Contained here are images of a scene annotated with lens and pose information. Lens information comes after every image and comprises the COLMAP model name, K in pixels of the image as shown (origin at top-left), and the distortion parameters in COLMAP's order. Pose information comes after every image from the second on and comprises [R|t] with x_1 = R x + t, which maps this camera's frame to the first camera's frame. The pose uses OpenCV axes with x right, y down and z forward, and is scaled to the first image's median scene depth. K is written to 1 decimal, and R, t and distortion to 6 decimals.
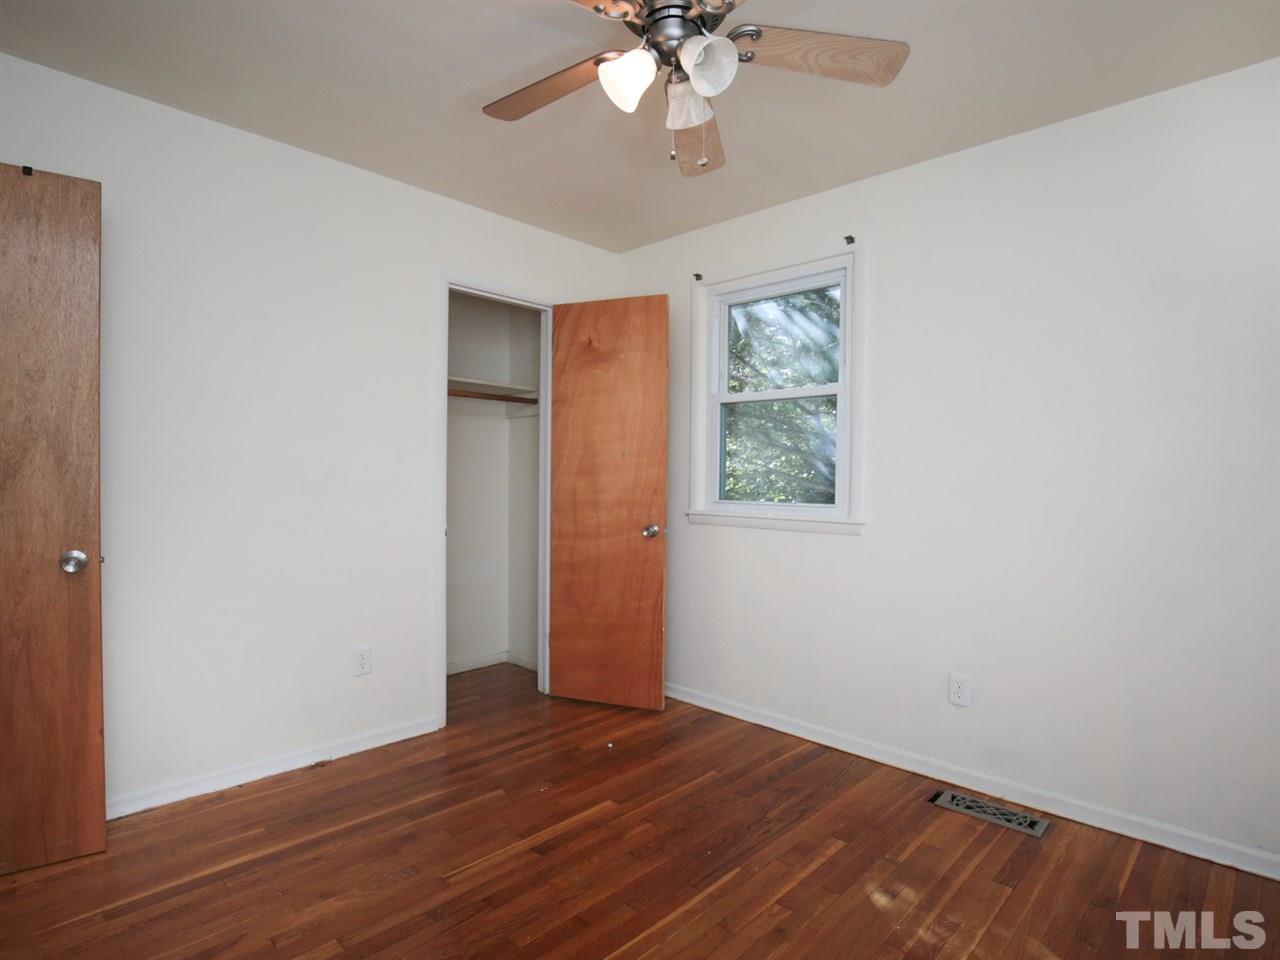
lens RADIAL K [[685.6, 0, 638.0], [0, 685.6, 482.8], [0, 0, 1]] dist [-0.020920, 0.001209]
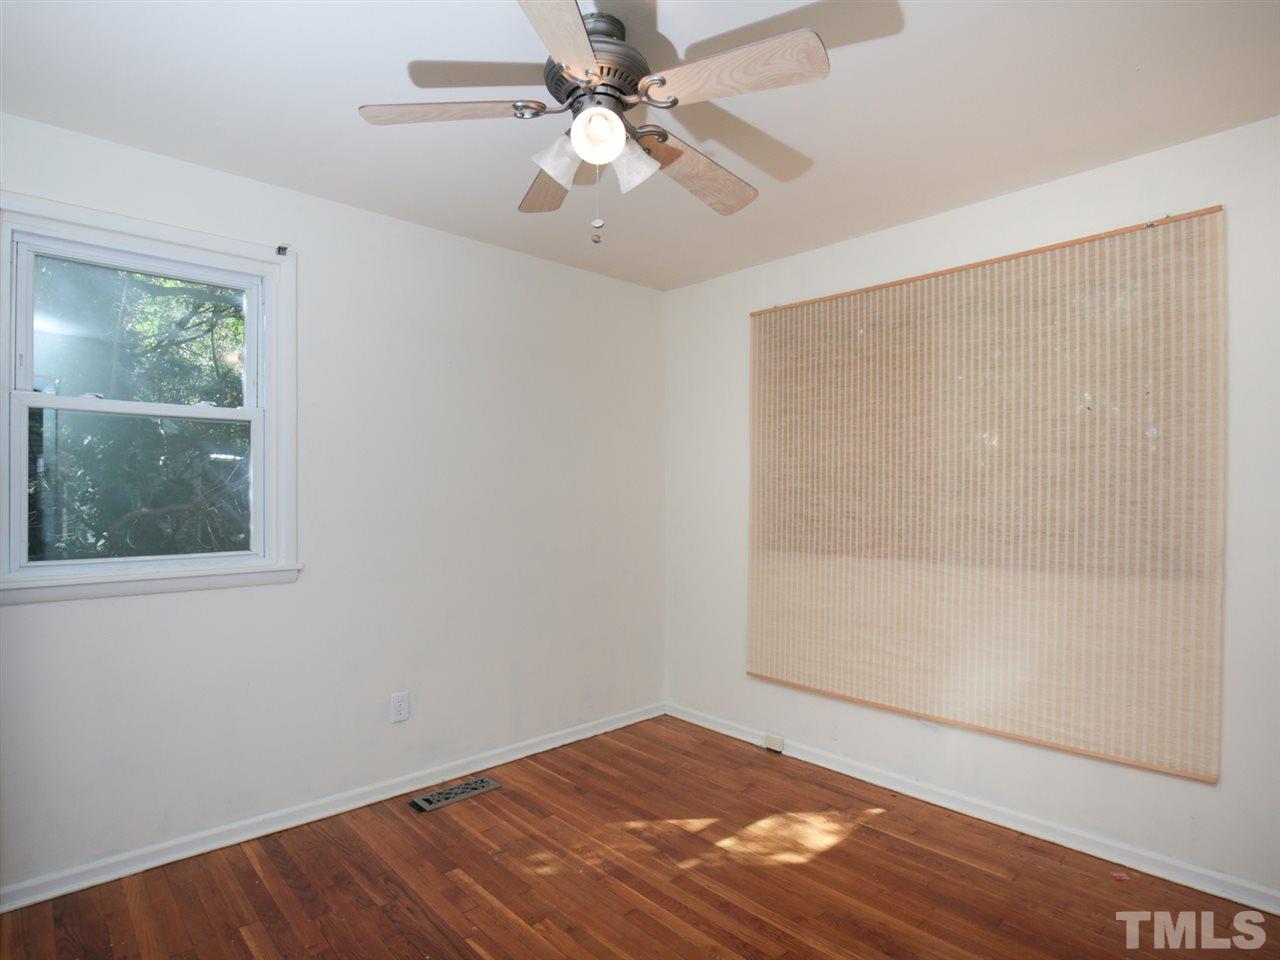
lens RADIAL K [[685.6, 0, 638.0], [0, 685.6, 482.8], [0, 0, 1]] dist [-0.020920, 0.001209]
pose [[0.065603, 0.004613, 0.997835, -0.684819], [0.013398, 0.999895, -0.005504, -0.054673], [-0.997756, 0.013730, 0.065535, 0.605144]]
